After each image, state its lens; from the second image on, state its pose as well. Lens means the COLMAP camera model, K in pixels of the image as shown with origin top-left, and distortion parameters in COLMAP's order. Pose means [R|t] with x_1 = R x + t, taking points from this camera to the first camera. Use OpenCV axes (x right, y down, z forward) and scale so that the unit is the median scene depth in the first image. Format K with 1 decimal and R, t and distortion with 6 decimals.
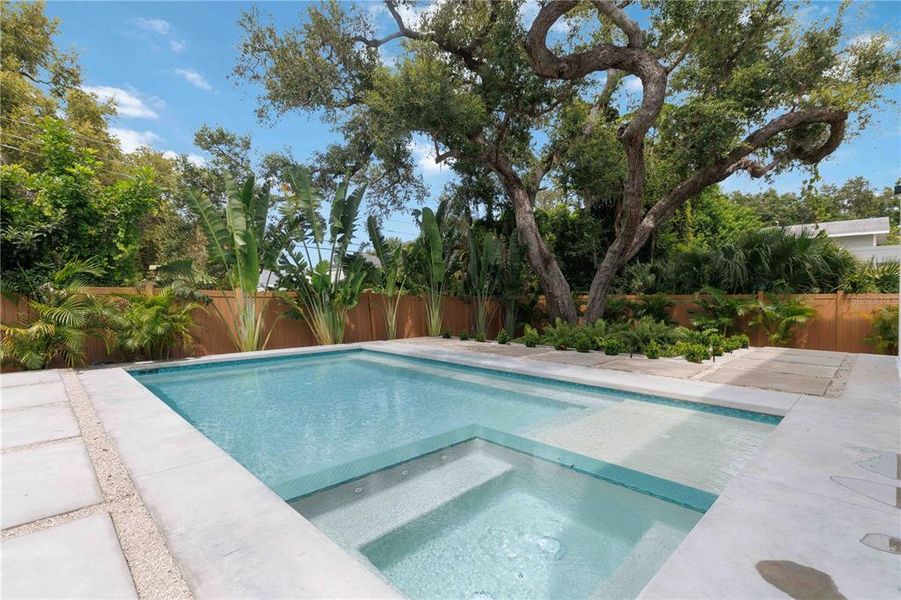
lens RADIAL K [[420.0, 0, 457.5], [0, 420.0, 300.6], [0, 0, 1]] dist [0.001519, 0.000089]
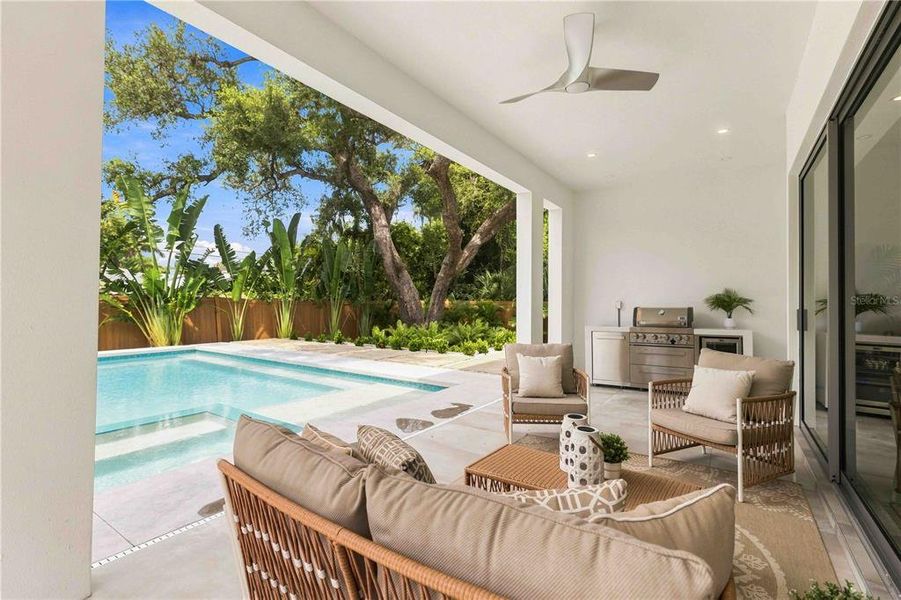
lens RADIAL K [[403.9, 0, 446.3], [0, 403.9, 296.9], [0, 0, 1]] dist [-0.000550, -0.000129]
pose [[0.980444, 0.009589, 0.196565, 0.153429], [-0.005914, 0.999797, -0.019272, -0.002490], [-0.196710, 0.017732, 0.980301, -0.107476]]
